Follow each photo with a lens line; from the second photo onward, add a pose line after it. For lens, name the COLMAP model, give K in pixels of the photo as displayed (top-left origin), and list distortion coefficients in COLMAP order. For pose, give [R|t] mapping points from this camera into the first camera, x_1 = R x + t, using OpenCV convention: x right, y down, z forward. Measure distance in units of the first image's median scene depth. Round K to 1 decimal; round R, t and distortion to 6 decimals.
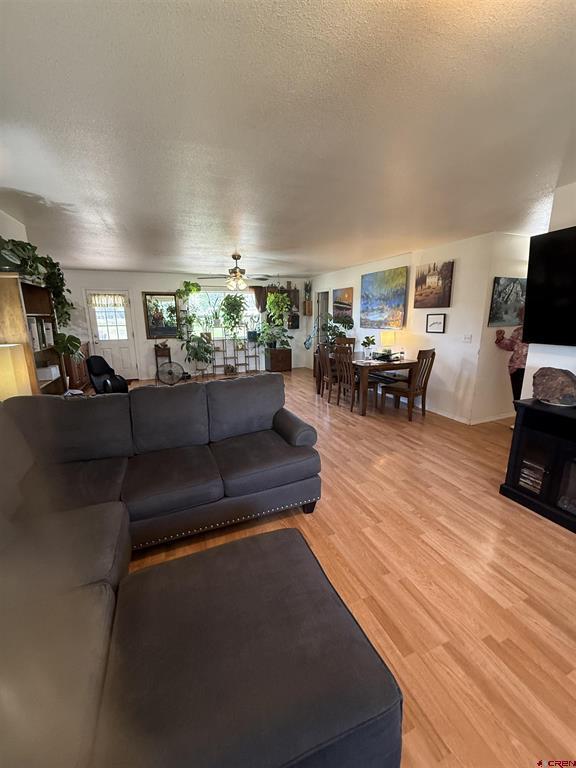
lens RADIAL K [[305.9, 0, 288.0], [0, 305.9, 384.0], [0, 0, 1]] dist [0.001103, -0.000267]
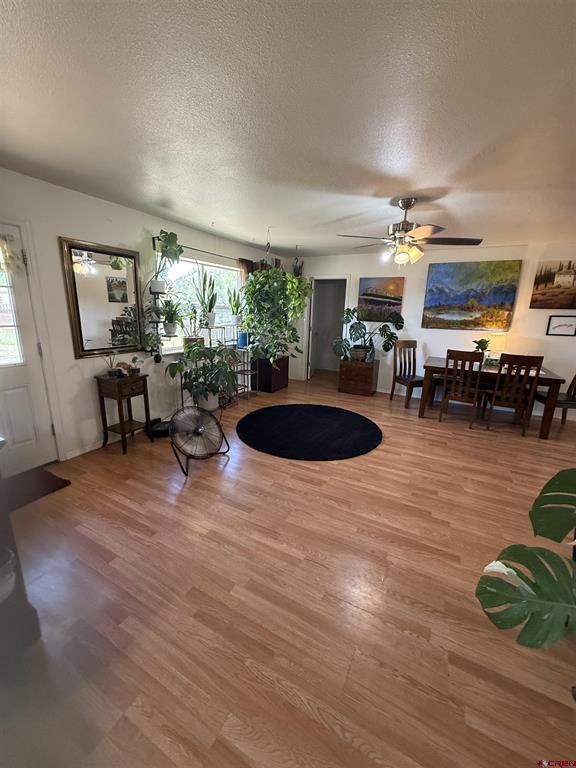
lens RADIAL K [[305.9, 0, 288.0], [0, 305.9, 384.0], [0, 0, 1]] dist [0.001103, -0.000267]
pose [[0.769283, -0.124870, 0.626587, -0.751815], [0.107920, 0.992019, 0.065198, -0.164212], [-0.629727, 0.017465, 0.776620, 0.763122]]
